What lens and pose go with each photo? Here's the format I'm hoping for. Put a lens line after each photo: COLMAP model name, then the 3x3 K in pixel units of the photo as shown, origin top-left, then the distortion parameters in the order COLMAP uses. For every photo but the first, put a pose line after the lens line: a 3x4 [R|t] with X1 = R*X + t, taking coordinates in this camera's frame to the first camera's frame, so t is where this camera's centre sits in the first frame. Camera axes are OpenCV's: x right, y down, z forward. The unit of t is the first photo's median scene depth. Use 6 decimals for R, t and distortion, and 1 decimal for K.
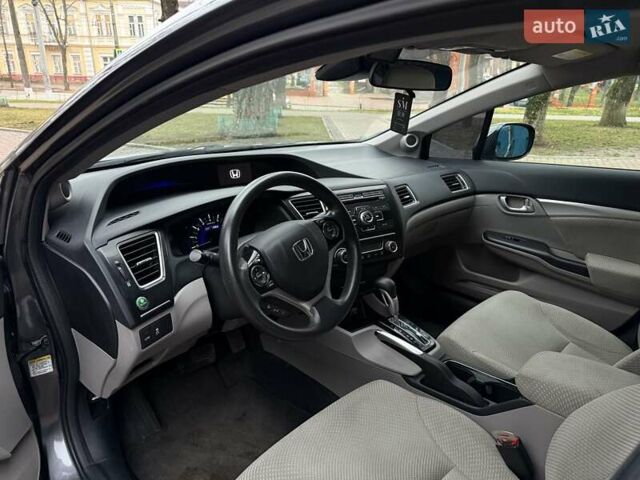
lens RADIAL K [[435.8, 0, 317.4], [0, 435.8, 212.1], [0, 0, 1]] dist [0.080427, -0.092830]
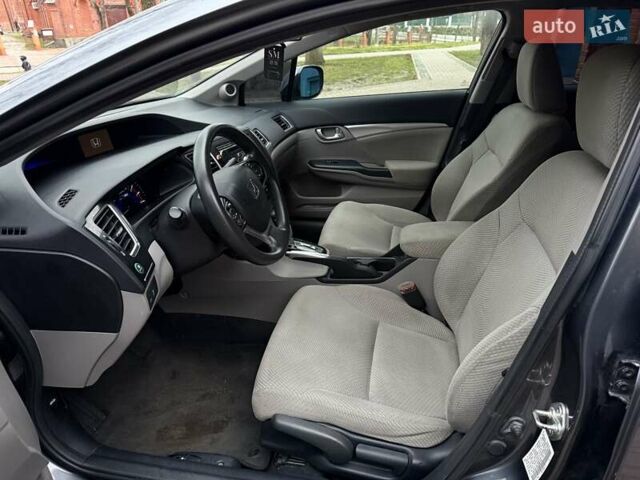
lens RADIAL K [[435.8, 0, 317.4], [0, 435.8, 212.1], [0, 0, 1]] dist [0.080427, -0.092830]
pose [[0.834231, -0.241362, 0.495785, -0.244526], [0.189806, 0.969862, 0.152780, 0.001825], [-0.517718, -0.033351, 0.854901, -0.029709]]
